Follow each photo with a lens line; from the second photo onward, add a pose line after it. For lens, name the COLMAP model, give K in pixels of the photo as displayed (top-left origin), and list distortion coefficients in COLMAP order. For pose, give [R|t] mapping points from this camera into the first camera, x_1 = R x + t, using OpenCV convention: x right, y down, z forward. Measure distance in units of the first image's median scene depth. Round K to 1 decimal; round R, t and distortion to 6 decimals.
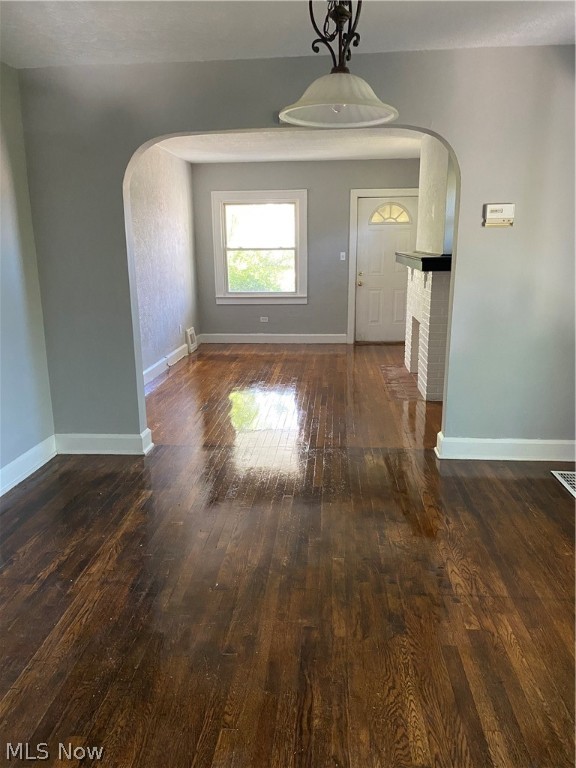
lens RADIAL K [[589.4, 0, 288.0], [0, 589.4, 384.0], [0, 0, 1]] dist [0.010387, -0.001528]
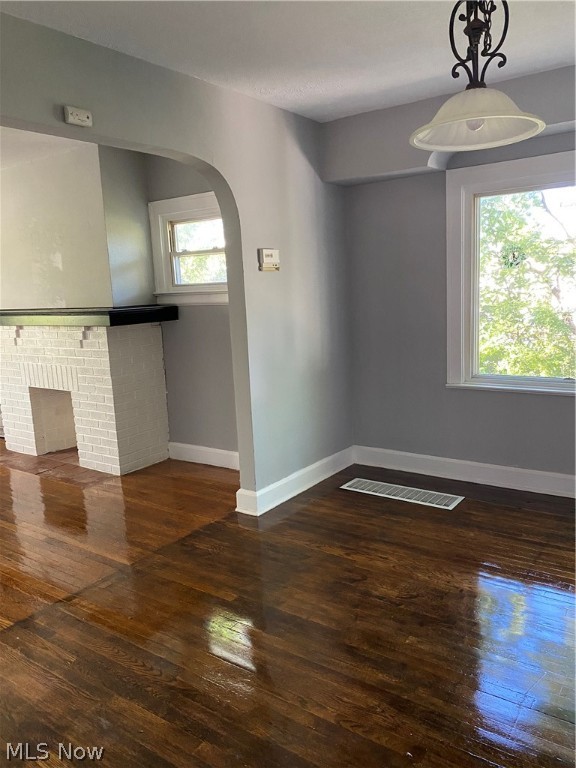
lens RADIAL K [[589.4, 0, 288.0], [0, 589.4, 384.0], [0, 0, 1]] dist [0.010387, -0.001528]
pose [[0.519809, -0.167873, 0.837626, -0.515263], [0.251796, 0.967051, 0.037554, -0.109720], [-0.816332, 0.191390, 0.544952, 0.464636]]
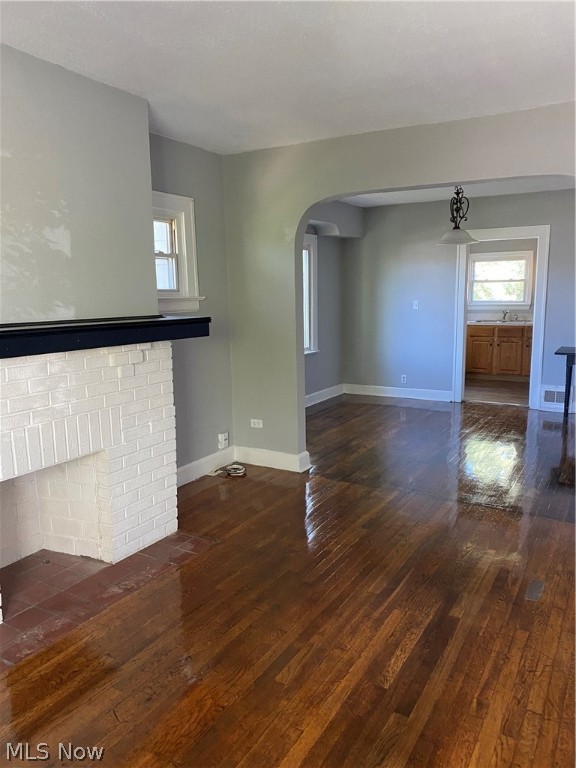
lens RADIAL K [[589.4, 0, 288.0], [0, 589.4, 384.0], [0, 0, 1]] dist [0.010387, -0.001528]
pose [[-0.898704, -0.066067, 0.433550, -0.250351], [0.109598, 0.923385, 0.367898, -0.551208], [-0.424639, 0.378148, -0.822609, 2.203647]]
